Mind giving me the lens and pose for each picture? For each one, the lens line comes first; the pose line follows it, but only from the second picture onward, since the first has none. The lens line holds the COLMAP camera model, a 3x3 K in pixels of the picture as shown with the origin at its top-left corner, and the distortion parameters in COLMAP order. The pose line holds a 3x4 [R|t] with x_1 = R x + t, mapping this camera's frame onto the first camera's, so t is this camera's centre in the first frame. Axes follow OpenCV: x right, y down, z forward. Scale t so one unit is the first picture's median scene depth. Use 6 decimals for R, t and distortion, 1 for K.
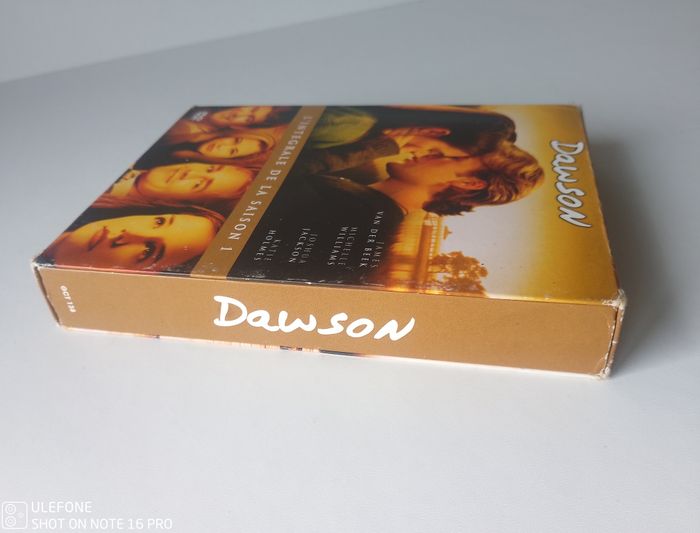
lens RADIAL K [[613.6, 0, 341.3], [0, 613.6, 266.6], [0, 0, 1]] dist [0.006517, -0.002331]
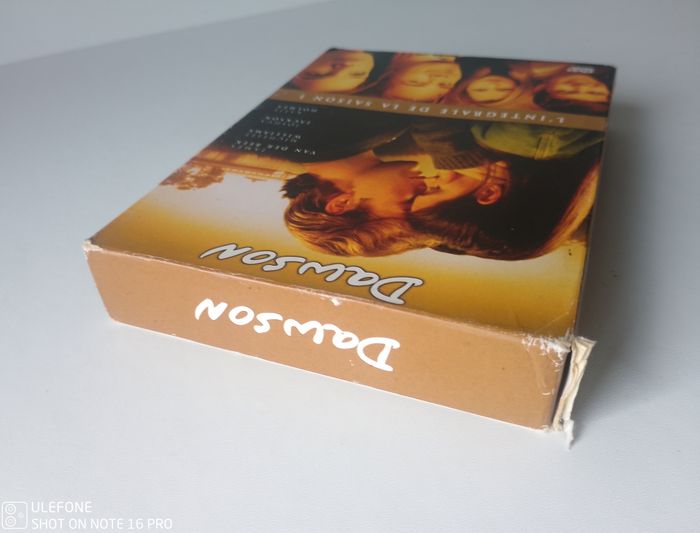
lens RADIAL K [[613.6, 0, 341.3], [0, 613.6, 266.6], [0, 0, 1]] dist [0.006517, -0.002331]
pose [[-0.163319, 0.667186, -0.726767, 0.832109], [-0.523690, 0.565680, 0.636989, -0.589746], [0.836108, 0.484633, 0.257012, 0.776622]]
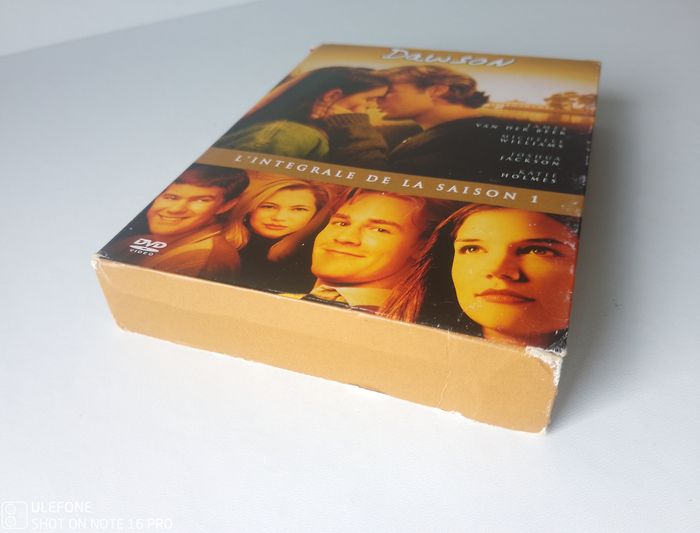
lens RADIAL K [[613.6, 0, 341.3], [0, 613.6, 266.6], [0, 0, 1]] dist [0.006517, -0.002331]
pose [[0.142840, -0.560890, 0.815475, -0.911832], [0.626783, 0.688917, 0.364055, -0.421221], [-0.765990, 0.459124, 0.449961, 0.722976]]
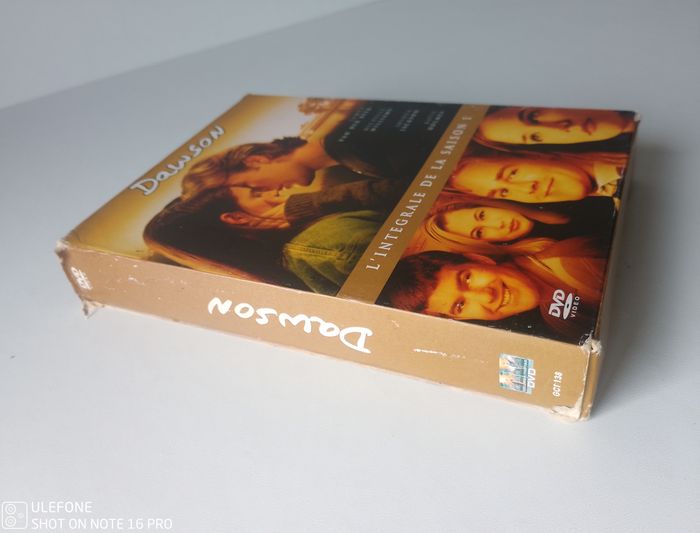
lens RADIAL K [[613.6, 0, 341.3], [0, 613.6, 266.6], [0, 0, 1]] dist [0.006517, -0.002331]
pose [[-0.951704, 0.050529, 0.302830, -0.264846], [0.305118, 0.265184, 0.914648, -1.023119], [-0.034090, 0.962873, -0.267794, 1.407332]]
